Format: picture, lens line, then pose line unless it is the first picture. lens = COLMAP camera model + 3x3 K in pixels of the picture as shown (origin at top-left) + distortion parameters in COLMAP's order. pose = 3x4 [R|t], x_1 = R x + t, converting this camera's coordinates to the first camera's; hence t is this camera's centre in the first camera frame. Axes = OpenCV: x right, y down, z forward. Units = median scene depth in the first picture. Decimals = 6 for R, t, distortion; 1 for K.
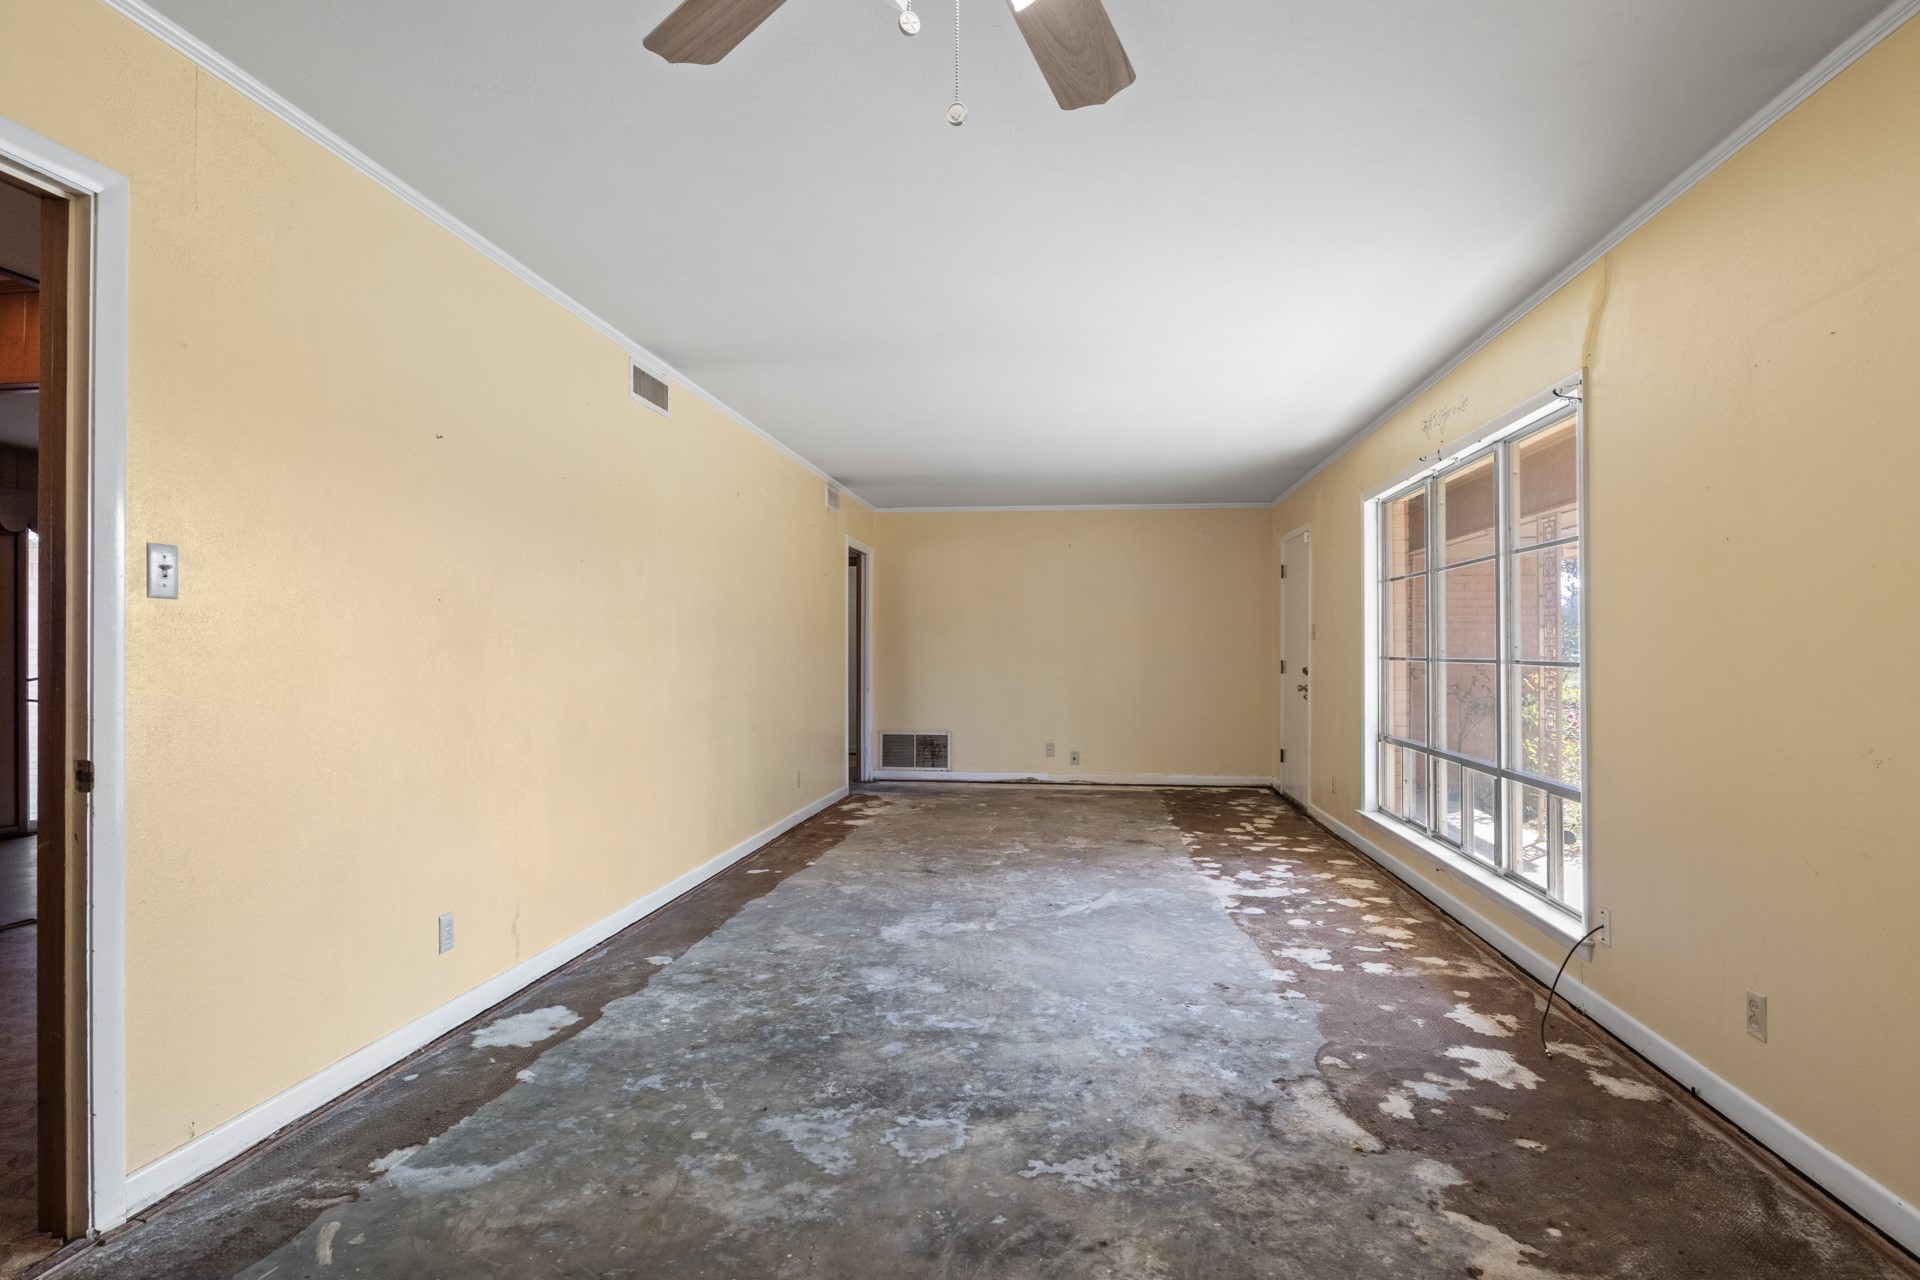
lens RADIAL K [[982.6, 0, 970.3], [0, 982.6, 645.8], [0, 0, 1]] dist [0.016433, -0.001510]
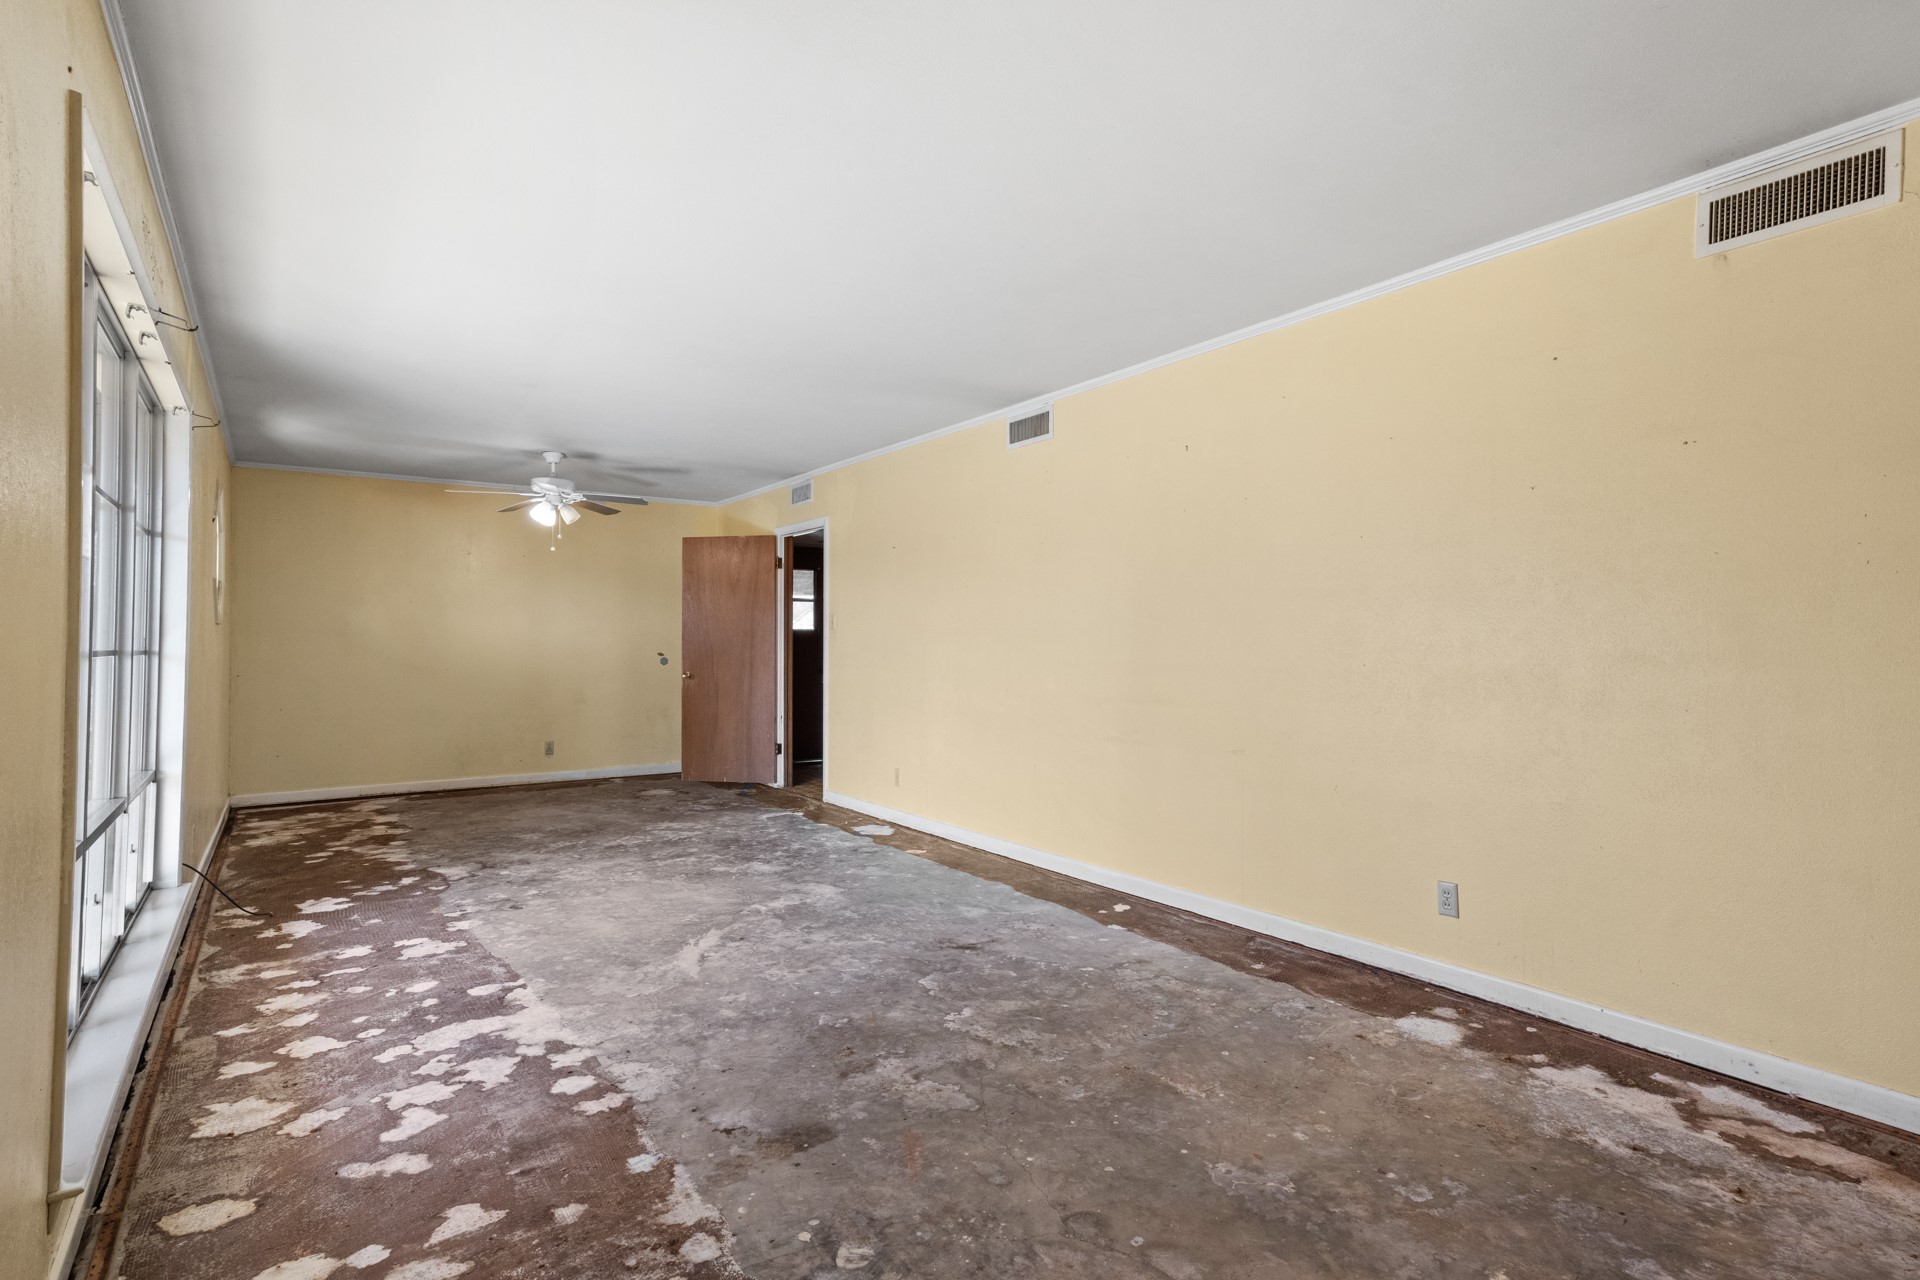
lens RADIAL K [[982.6, 0, 970.3], [0, 982.6, 645.8], [0, 0, 1]] dist [0.016433, -0.001510]
pose [[-0.748582, -0.012007, -0.662934, 0.522678], [-0.006327, 0.999920, -0.010967, 0.018618], [0.663012, -0.004015, -0.748598, 1.844410]]
